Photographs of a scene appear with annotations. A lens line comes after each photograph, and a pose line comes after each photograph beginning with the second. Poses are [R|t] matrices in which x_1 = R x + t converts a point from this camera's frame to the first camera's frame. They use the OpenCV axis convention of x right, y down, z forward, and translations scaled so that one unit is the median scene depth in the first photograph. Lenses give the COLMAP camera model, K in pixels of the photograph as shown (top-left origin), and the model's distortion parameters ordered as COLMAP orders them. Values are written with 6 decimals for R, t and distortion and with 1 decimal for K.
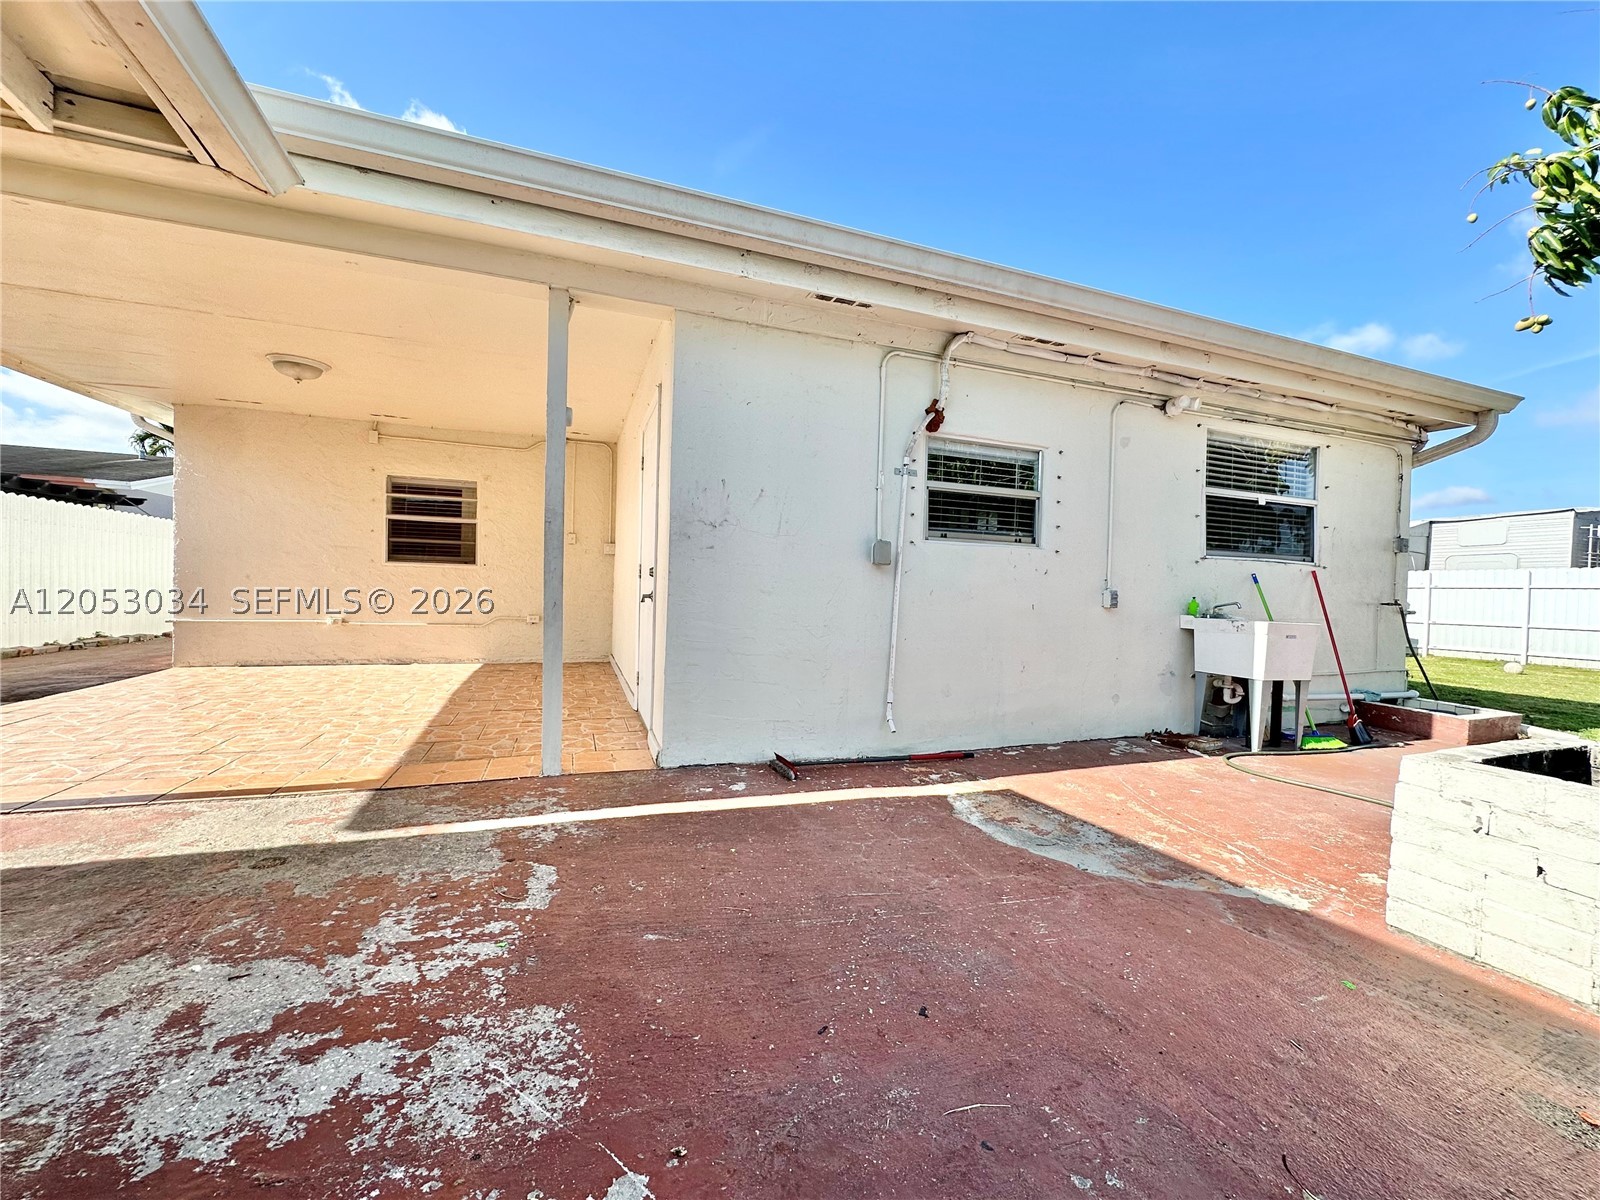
lens RADIAL K [[642.1, 0, 796.7], [0, 642.1, 599.7], [0, 0, 1]] dist [-0.002590, -0.000045]
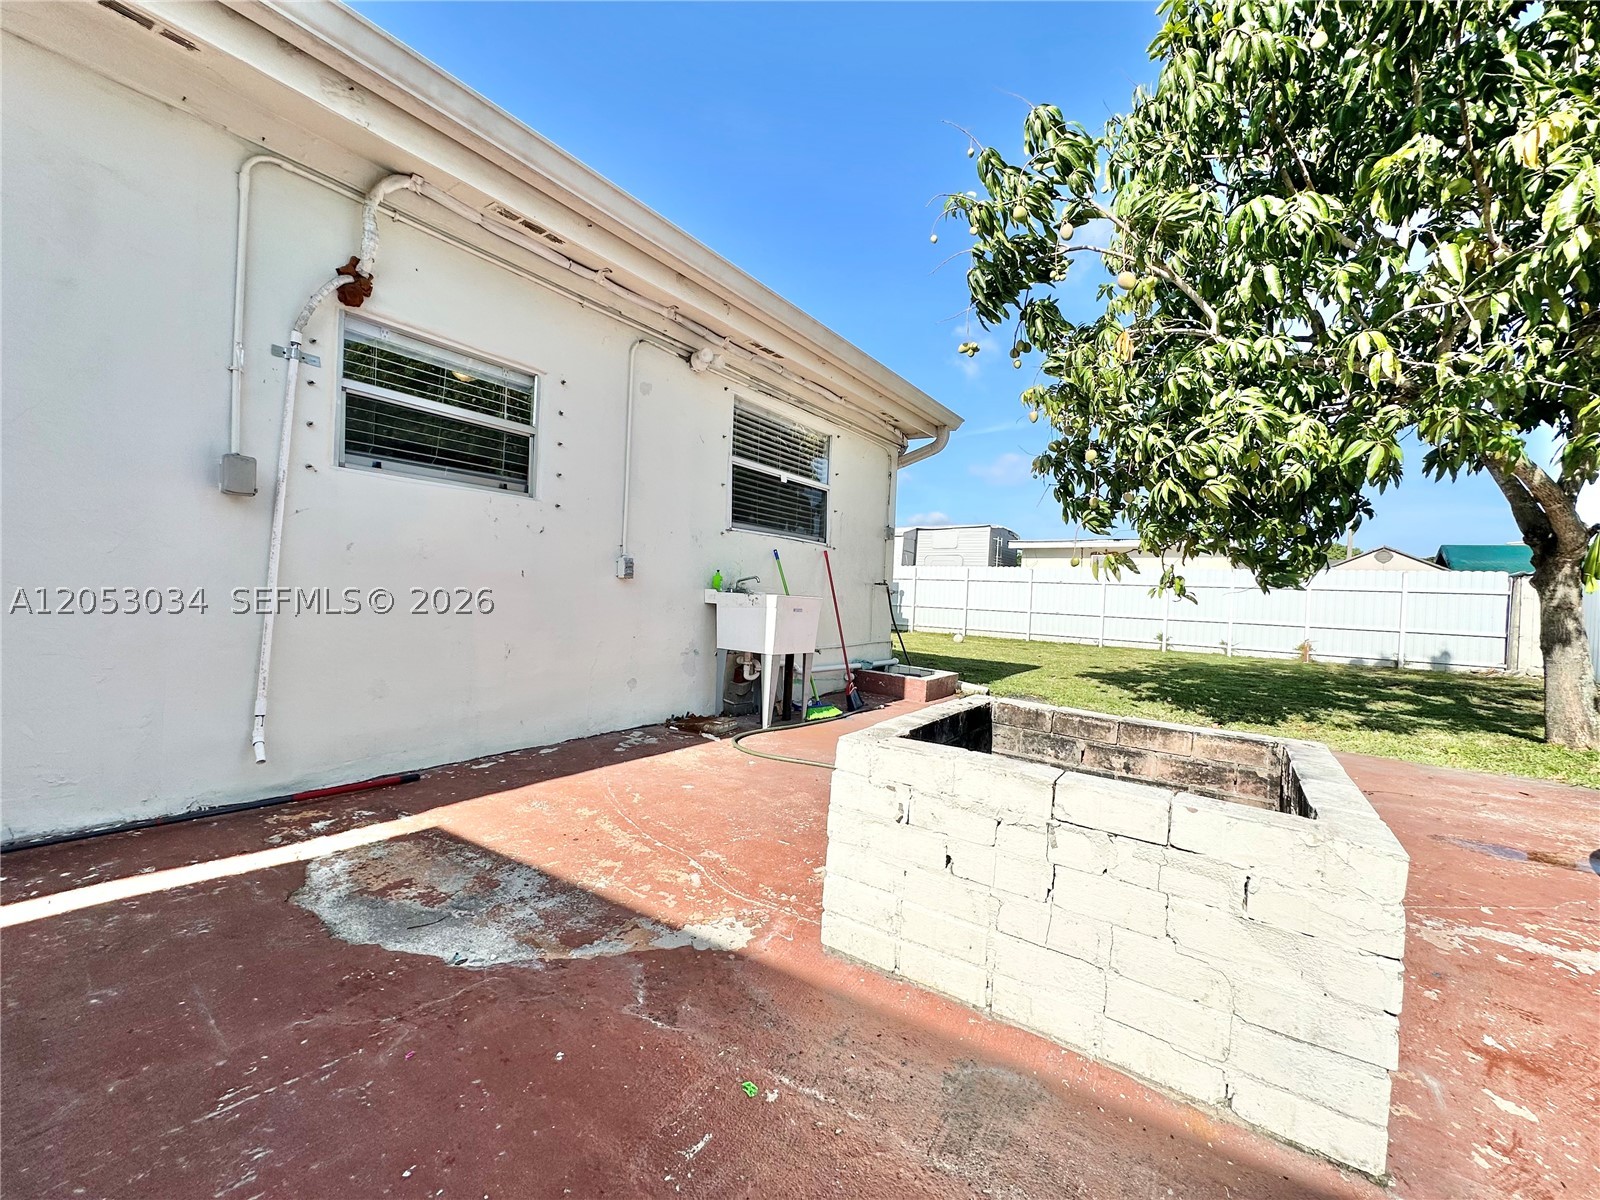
lens RADIAL K [[642.1, 0, 796.7], [0, 642.1, 599.7], [0, 0, 1]] dist [-0.002590, -0.000045]
pose [[0.831014, 0.004106, 0.556236, 0.222792], [-0.014743, 0.999784, 0.014646, 0.027987], [-0.556056, -0.020372, 0.830895, 0.175866]]
